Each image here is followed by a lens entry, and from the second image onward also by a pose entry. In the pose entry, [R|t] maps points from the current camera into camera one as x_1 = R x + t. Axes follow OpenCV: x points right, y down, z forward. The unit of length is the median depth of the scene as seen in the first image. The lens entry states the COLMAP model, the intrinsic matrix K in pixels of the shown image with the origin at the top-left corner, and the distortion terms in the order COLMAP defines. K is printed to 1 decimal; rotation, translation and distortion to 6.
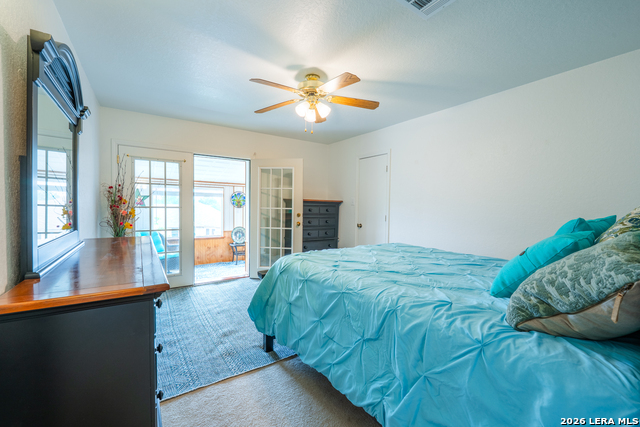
lens RADIAL K [[262.2, 0, 315.7], [0, 262.2, 211.5], [0, 0, 1]] dist [-0.010908, -0.000031]
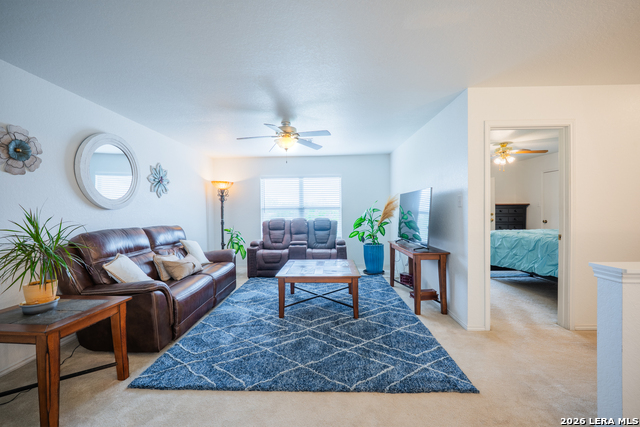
lens RADIAL K [[262.2, 0, 315.9], [0, 262.2, 215.2], [0, 0, 1]] dist [-0.010908, -0.000031]
pose [[0.815250, -0.016010, -0.578888, -0.024682], [0.012441, 0.999871, -0.010132, 0.024712], [0.578975, 0.001058, 0.815344, -0.953746]]
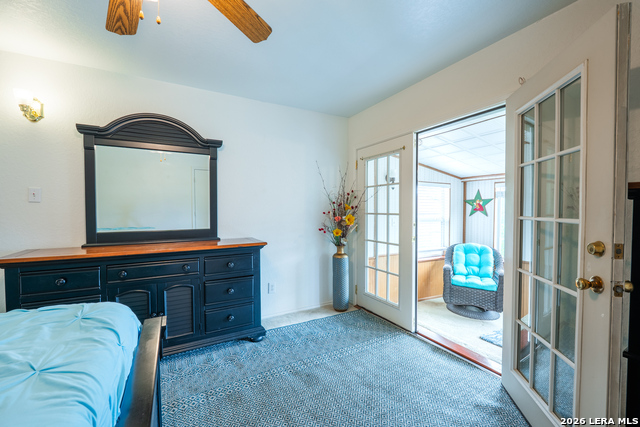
lens RADIAL K [[262.2, 0, 317.3], [0, 262.2, 212.2], [0, 0, 1]] dist [-0.010908, -0.000031]
pose [[-0.074284, -0.001495, -0.997236, 0.225768], [-0.021662, 0.999765, 0.000115, -0.016839], [0.997002, 0.021610, -0.074298, 0.867250]]
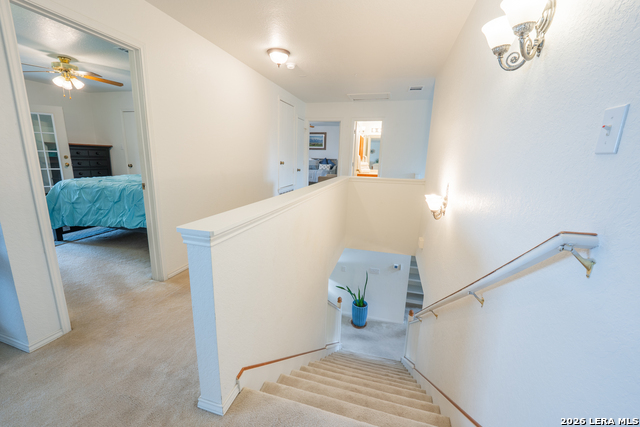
lens RADIAL K [[262.2, 0, 314.7], [0, 262.2, 214.9], [0, 0, 1]] dist [-0.010908, -0.000031]
pose [[0.762347, -0.131050, 0.633761, 0.015789], [-0.005867, 0.977843, 0.209256, 0.019433], [-0.647142, -0.163244, 0.744687, -0.723254]]
